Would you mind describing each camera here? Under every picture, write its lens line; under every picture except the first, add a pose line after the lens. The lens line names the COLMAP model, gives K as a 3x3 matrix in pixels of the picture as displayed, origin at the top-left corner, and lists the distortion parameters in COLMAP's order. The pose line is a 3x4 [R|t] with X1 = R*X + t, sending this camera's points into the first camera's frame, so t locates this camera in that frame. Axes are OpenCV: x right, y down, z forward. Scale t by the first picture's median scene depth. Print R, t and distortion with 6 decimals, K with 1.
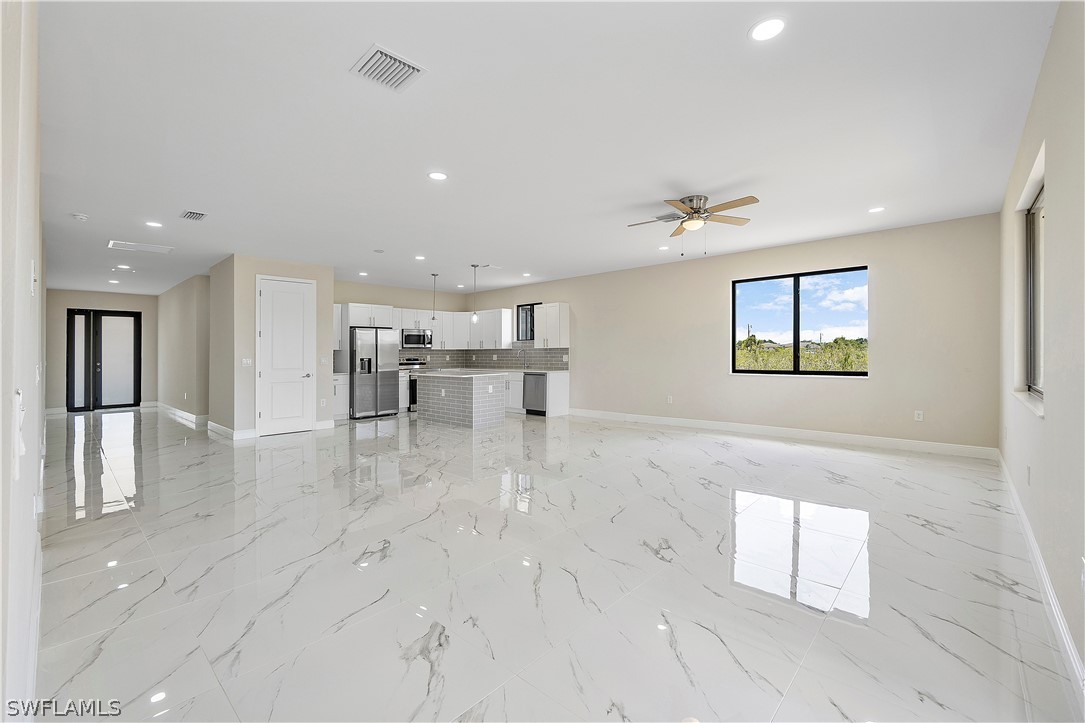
lens RADIAL K [[457.1, 0, 544.4], [0, 457.1, 356.4], [0, 0, 1]] dist [-0.007924, -0.000236]
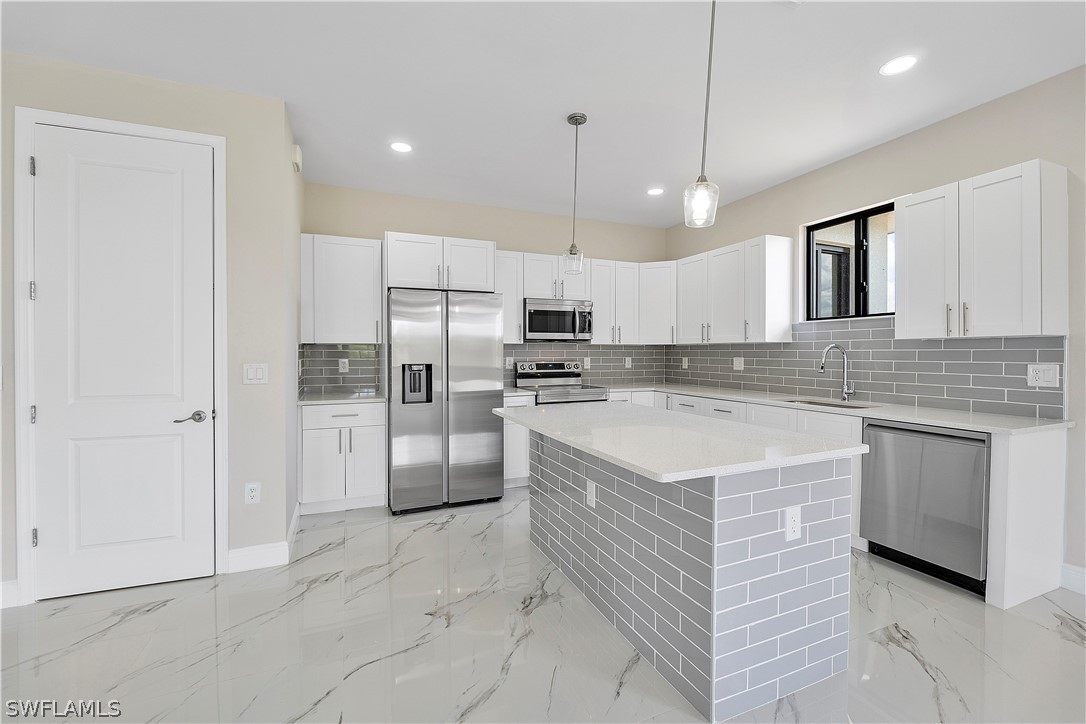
lens RADIAL K [[457.6, 0, 544.9], [0, 457.6, 356.9], [0, 0, 1]] dist [-0.007924, -0.000236]
pose [[0.912318, 0.011178, -0.409330, -0.104765], [-0.009451, 0.999936, 0.006242, -0.005063], [0.409373, -0.001826, 0.912365, 0.579419]]
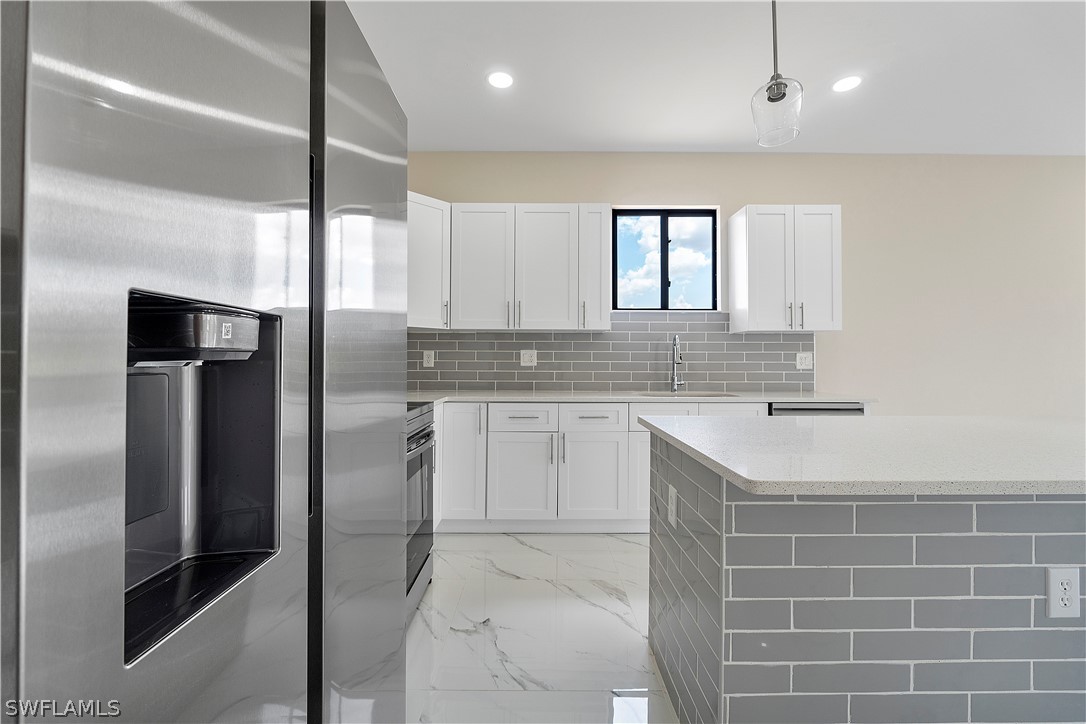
lens RADIAL K [[457.6, 0, 544.9], [0, 457.6, 356.9], [0, 0, 1]] dist [-0.007924, -0.000236]
pose [[0.731543, 0.017293, 0.681576, -0.341621], [-0.003023, 0.999751, -0.022121, 0.009231], [-0.681789, 0.014122, 0.731413, 0.795733]]
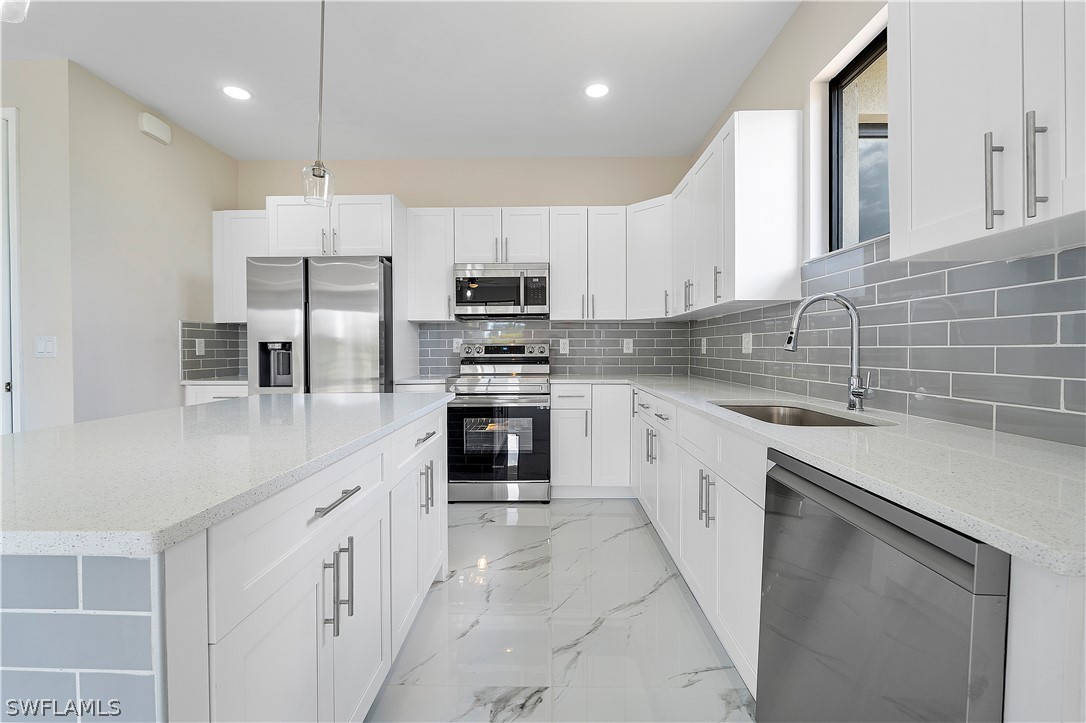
lens RADIAL K [[460.9, 0, 537.7], [0, 460.9, 361.9], [0, 0, 1]] dist [0.000943, 0.000589]
pose [[0.649481, 0.025859, -0.759938, 0.011555], [-0.007378, 0.999589, 0.027709, 0.006905], [0.760342, -0.012390, 0.649405, 0.787620]]
